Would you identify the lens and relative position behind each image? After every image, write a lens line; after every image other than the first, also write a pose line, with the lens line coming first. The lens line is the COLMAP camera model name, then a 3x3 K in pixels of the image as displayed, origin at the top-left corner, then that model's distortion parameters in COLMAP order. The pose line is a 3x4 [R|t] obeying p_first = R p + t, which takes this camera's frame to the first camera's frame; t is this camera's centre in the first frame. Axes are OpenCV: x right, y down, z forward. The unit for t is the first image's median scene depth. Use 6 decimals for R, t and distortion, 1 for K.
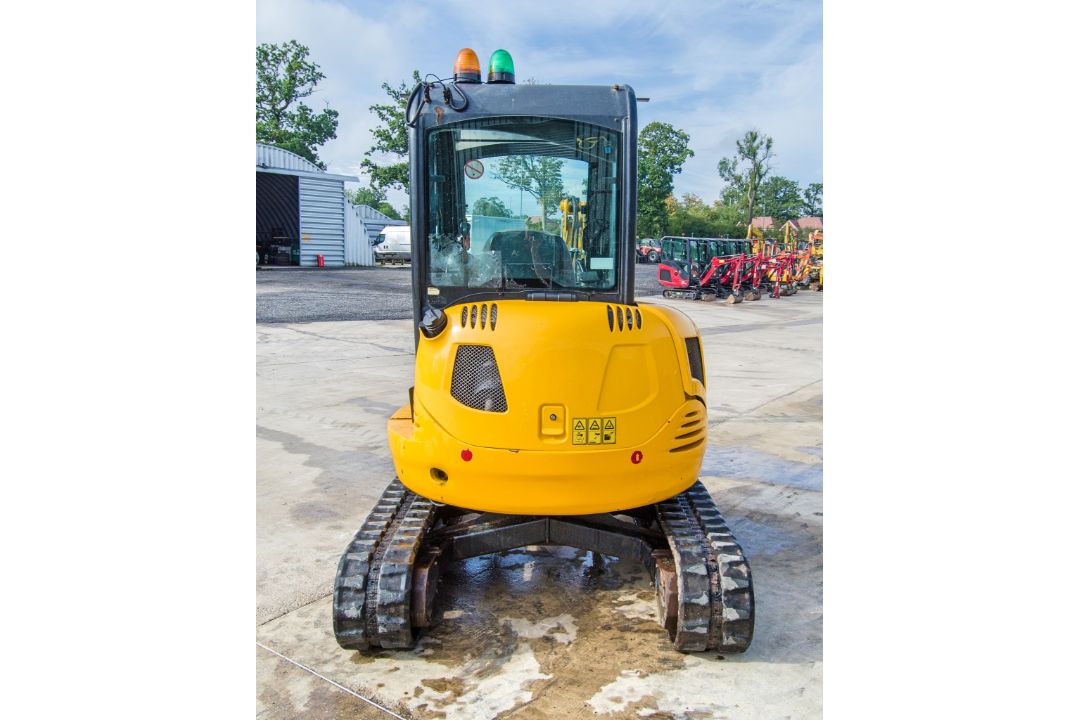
lens RADIAL K [[758.3, 0, 538.8], [0, 758.3, 340.7], [0, 0, 1]] dist [-0.001640, -0.000016]
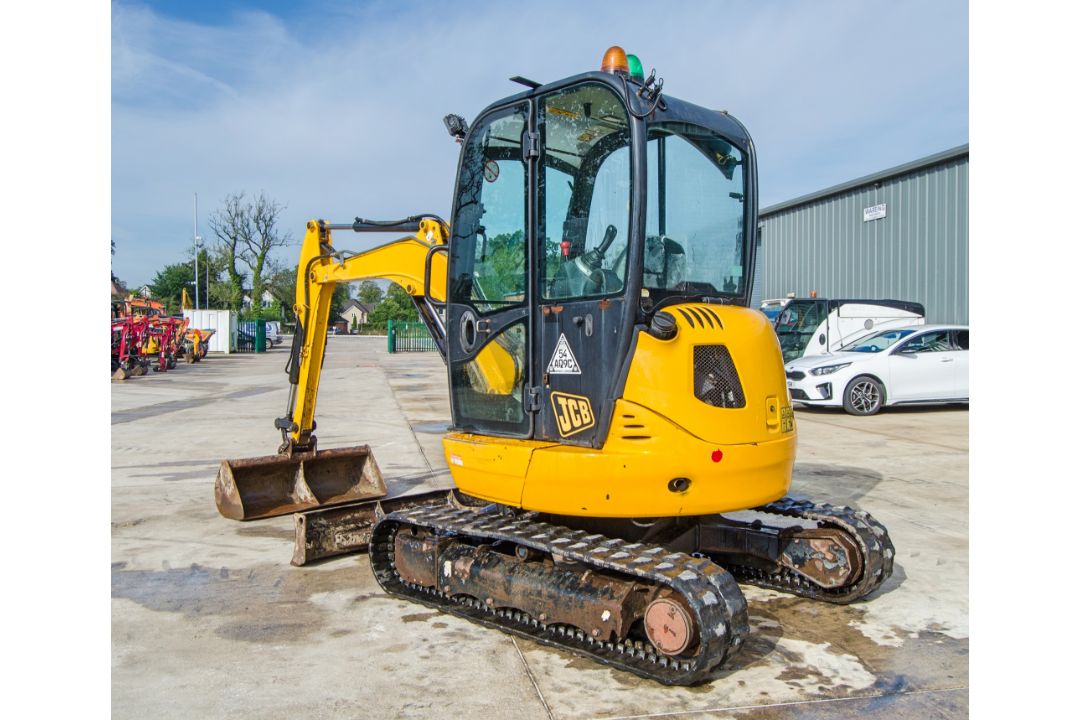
lens RADIAL K [[908.2, 0, 540.2], [0, 908.2, 344.4], [0, 0, 1]] dist [-0.008348, -0.001949]
pose [[0.684756, -0.019956, 0.728499, -1.088913], [0.088954, 0.994439, -0.056371, 0.052104], [-0.723324, 0.103403, 0.682723, 0.340086]]
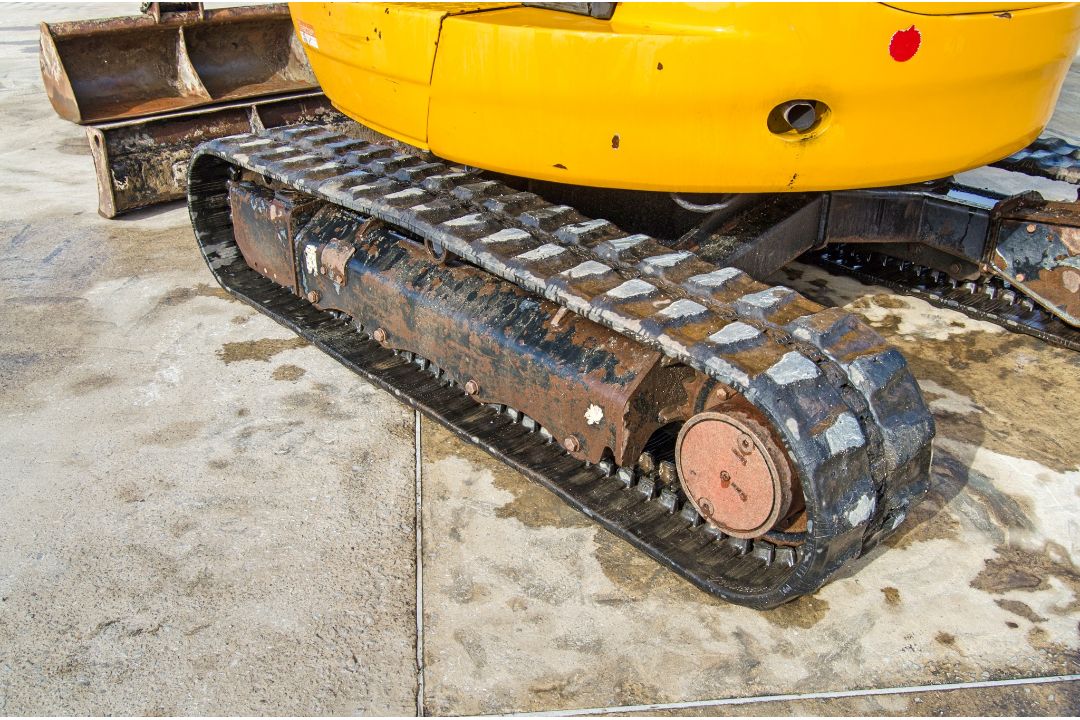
lens RADIAL K [[1039.6, 0, 540.0], [0, 1039.6, 360.0], [0, 0, 1]] dist [-0.006839, 0.005314]
pose [[0.743242, -0.293834, 0.601043, -0.580911], [0.072830, 0.928586, 0.363901, 0.093488], [-0.665046, -0.226693, 0.711564, 0.702183]]
